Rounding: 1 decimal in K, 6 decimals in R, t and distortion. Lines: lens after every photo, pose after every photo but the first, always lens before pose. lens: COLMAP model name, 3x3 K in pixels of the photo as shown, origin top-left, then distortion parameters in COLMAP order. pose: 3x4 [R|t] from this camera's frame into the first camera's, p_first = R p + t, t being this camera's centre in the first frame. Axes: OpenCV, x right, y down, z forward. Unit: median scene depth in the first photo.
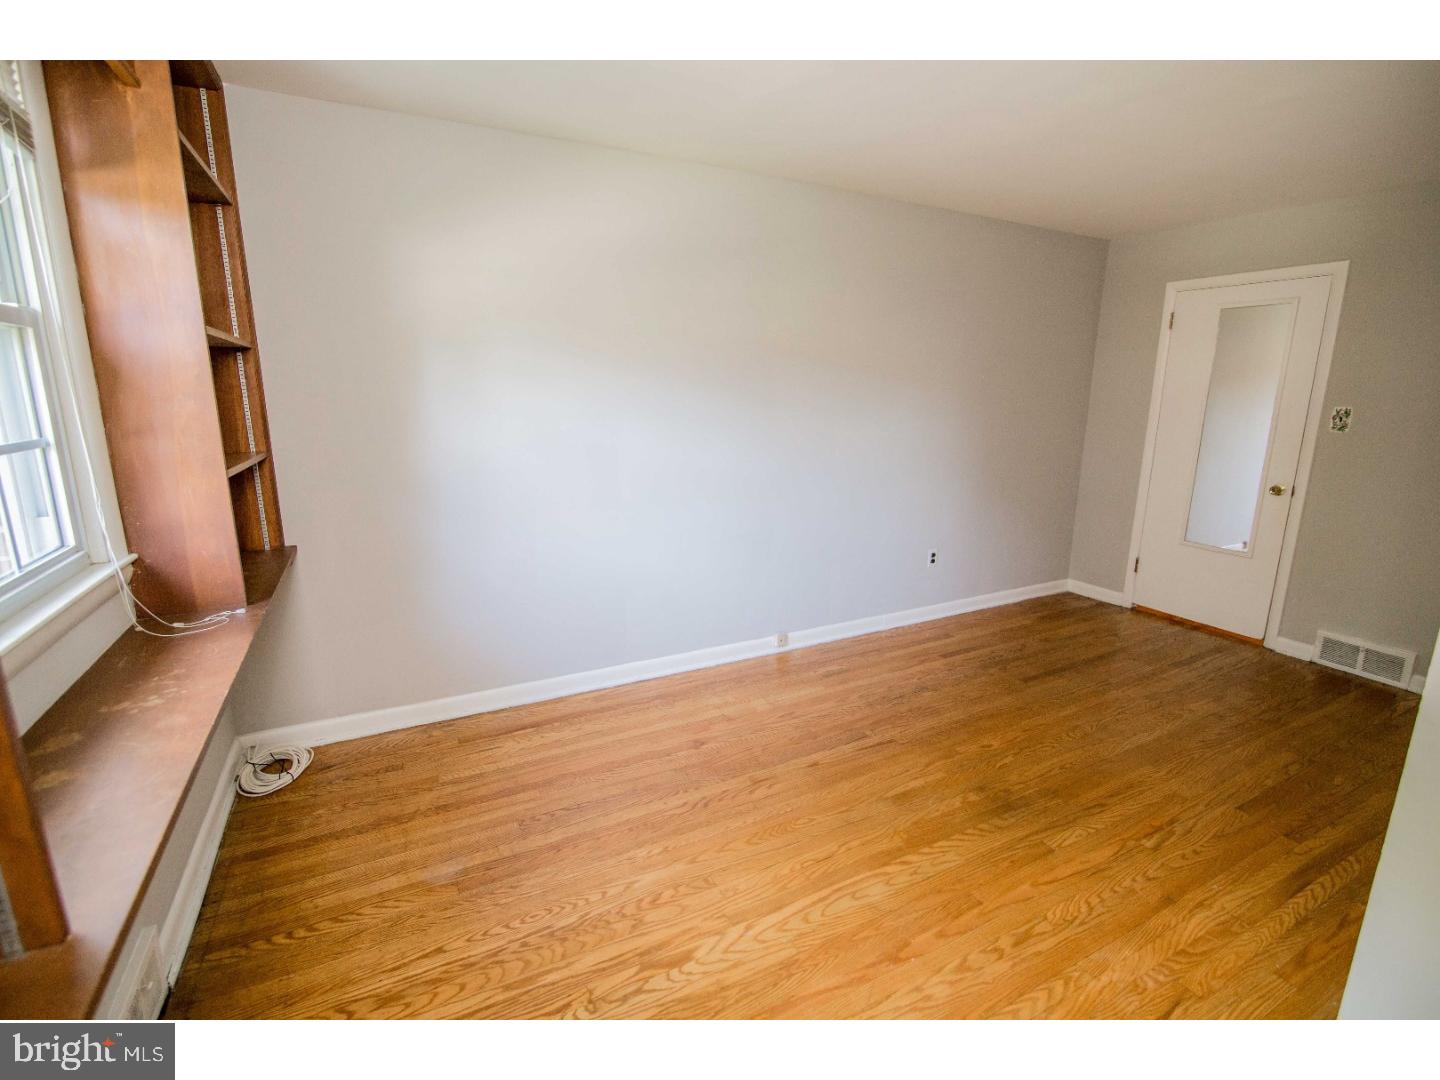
lens RADIAL K [[658.0, 0, 718.3], [0, 658.0, 532.6], [0, 0, 1]] dist [-0.015214, 0.000693]
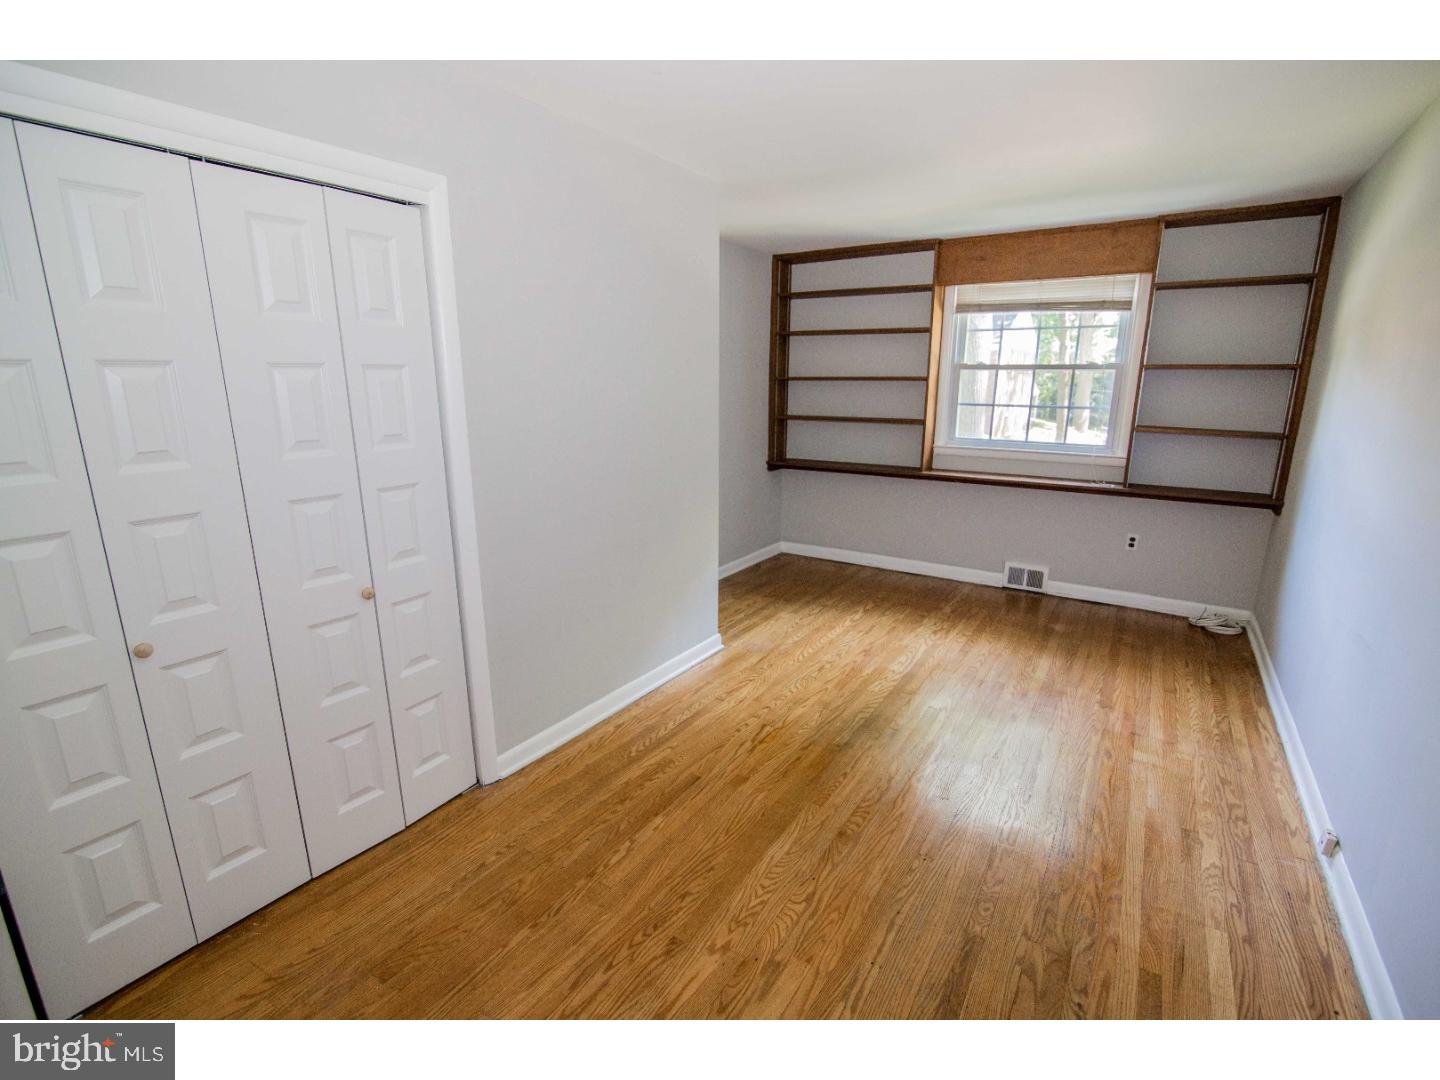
lens RADIAL K [[658.0, 0, 721.2], [0, 658.0, 543.8], [0, 0, 1]] dist [-0.015214, 0.000693]
pose [[-0.868888, 0.106191, -0.483485, 1.342244], [-0.123421, 0.899398, 0.419346, -0.408660], [0.479376, 0.424036, -0.768370, 1.811289]]
